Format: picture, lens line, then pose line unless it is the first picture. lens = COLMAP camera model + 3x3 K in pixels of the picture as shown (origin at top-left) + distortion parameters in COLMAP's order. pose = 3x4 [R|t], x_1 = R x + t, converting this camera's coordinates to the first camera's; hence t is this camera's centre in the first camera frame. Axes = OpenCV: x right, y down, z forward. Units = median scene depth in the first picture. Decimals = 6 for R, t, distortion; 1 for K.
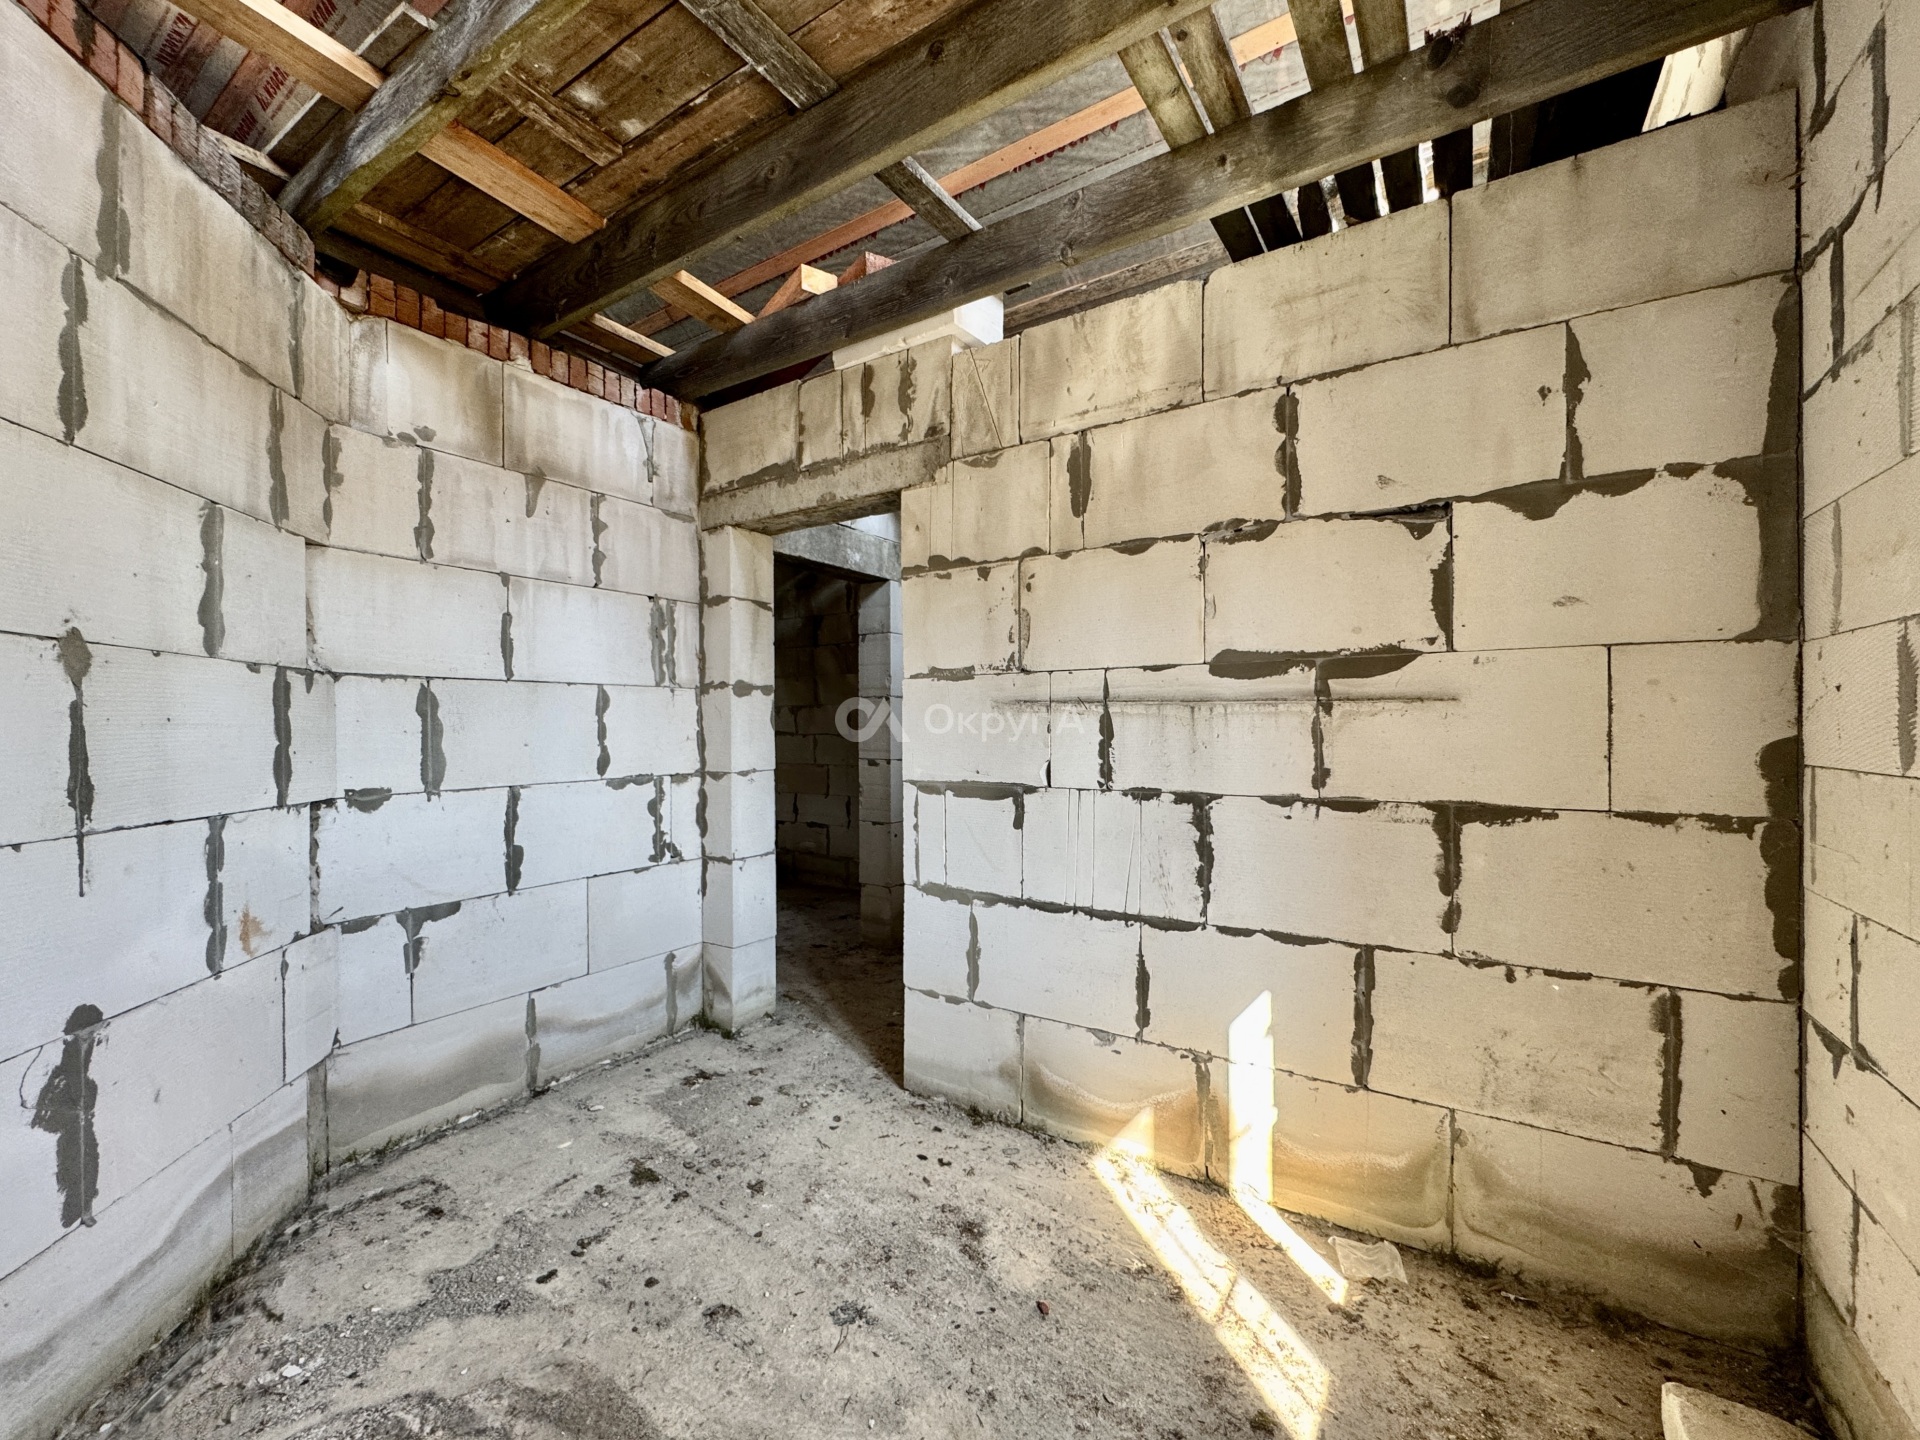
lens RADIAL K [[774.9, 0, 971.8], [0, 774.9, 723.4], [0, 0, 1]] dist [-0.004192, -0.000322]
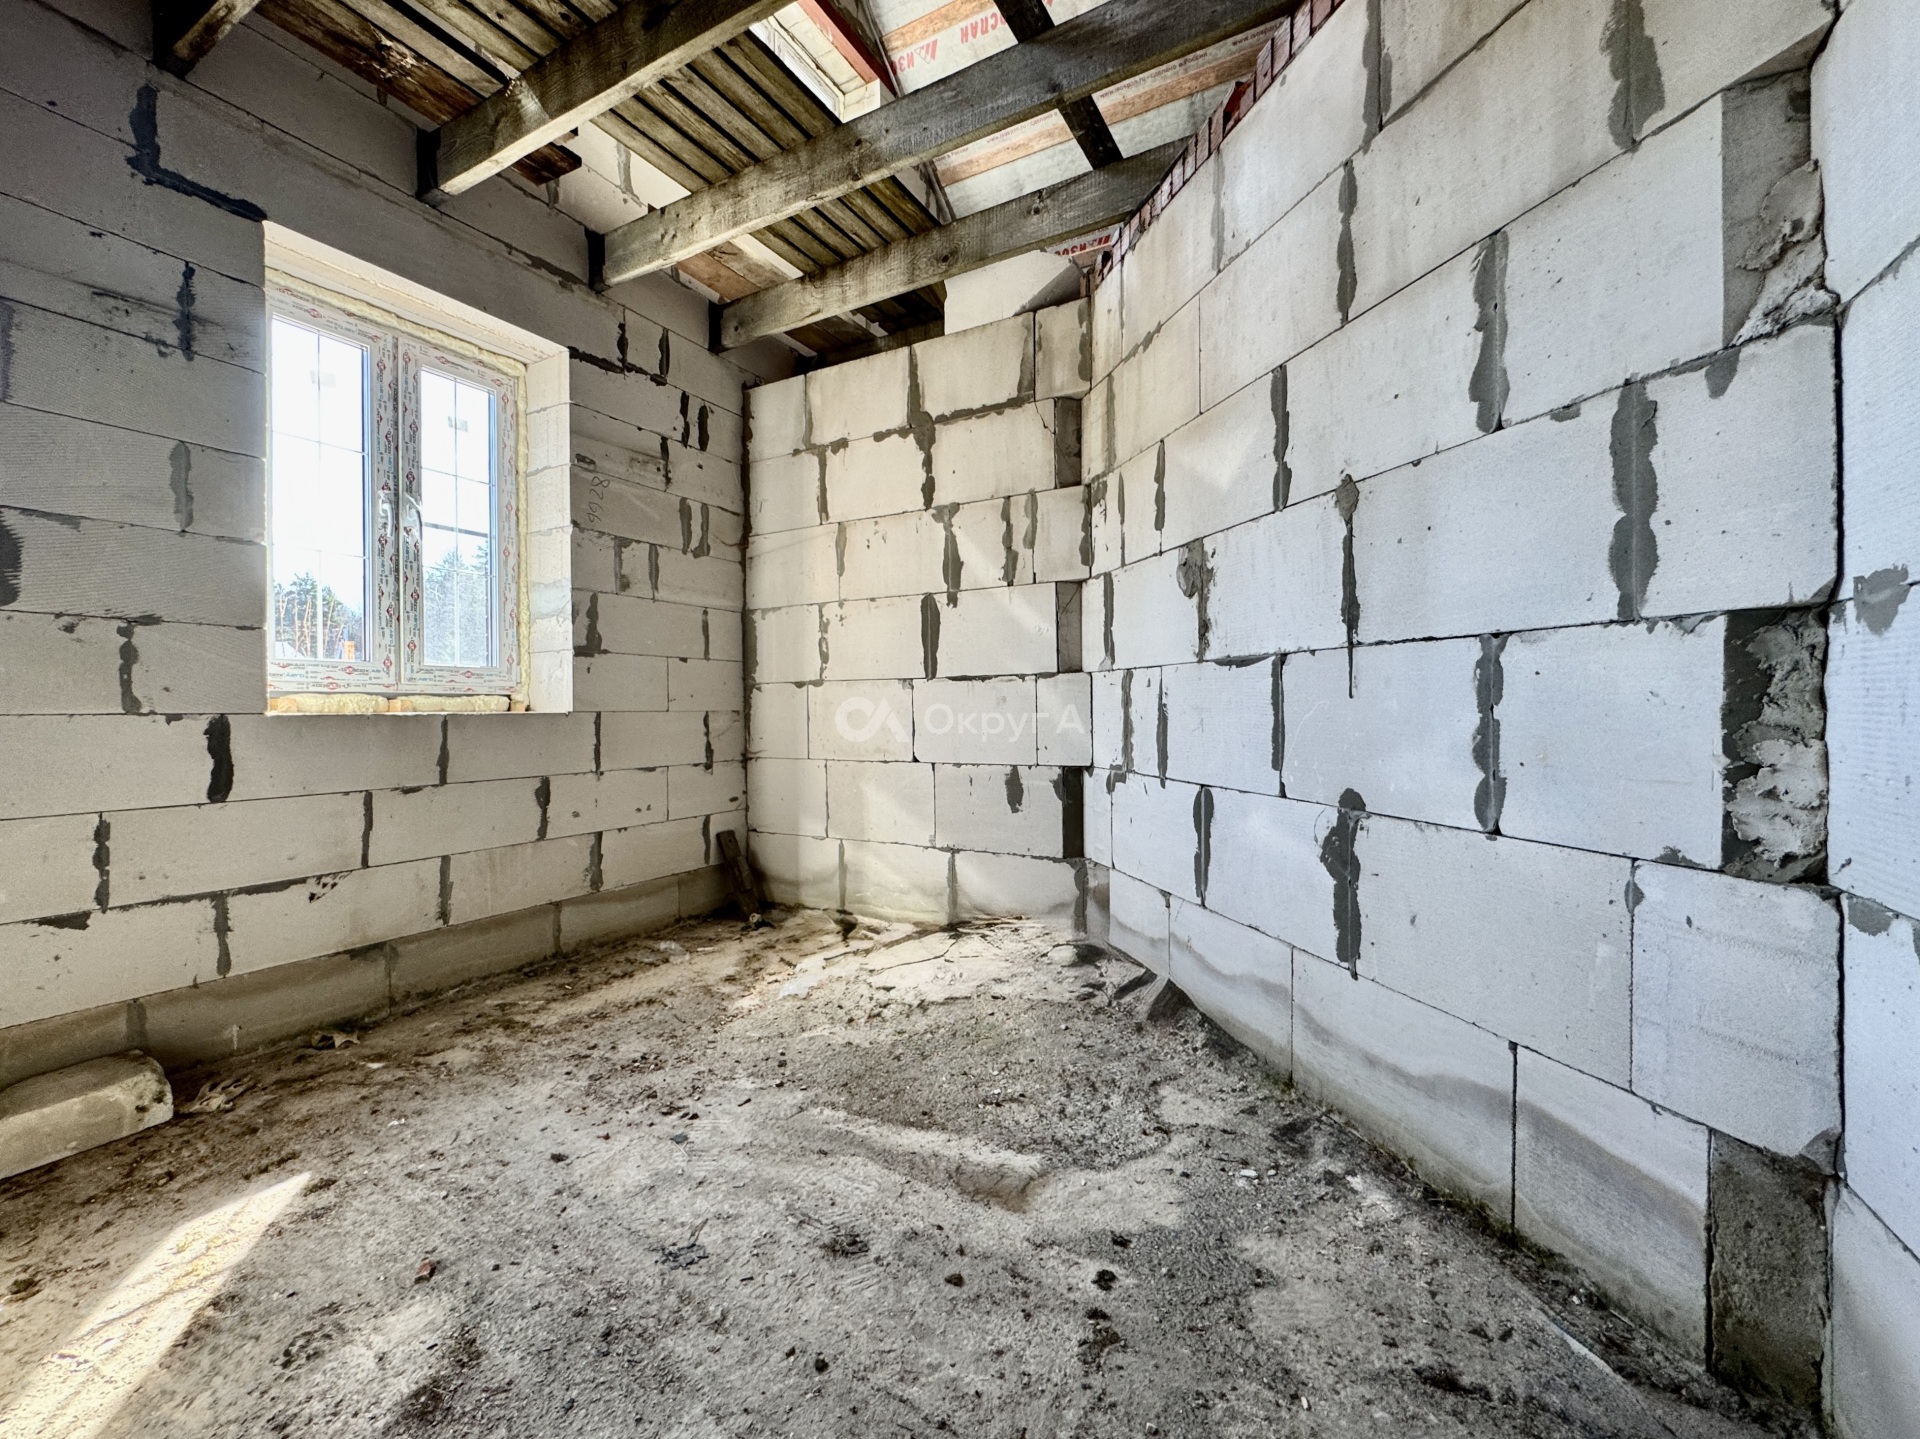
lens RADIAL K [[774.9, 0, 954.2], [0, 774.9, 710.1], [0, 0, 1]] dist [-0.004192, -0.000322]
pose [[-0.998329, 0.010172, -0.056891, -0.387454], [0.010064, 0.999947, 0.002181, 0.191957], [0.056910, 0.001605, -0.998378, 1.766922]]
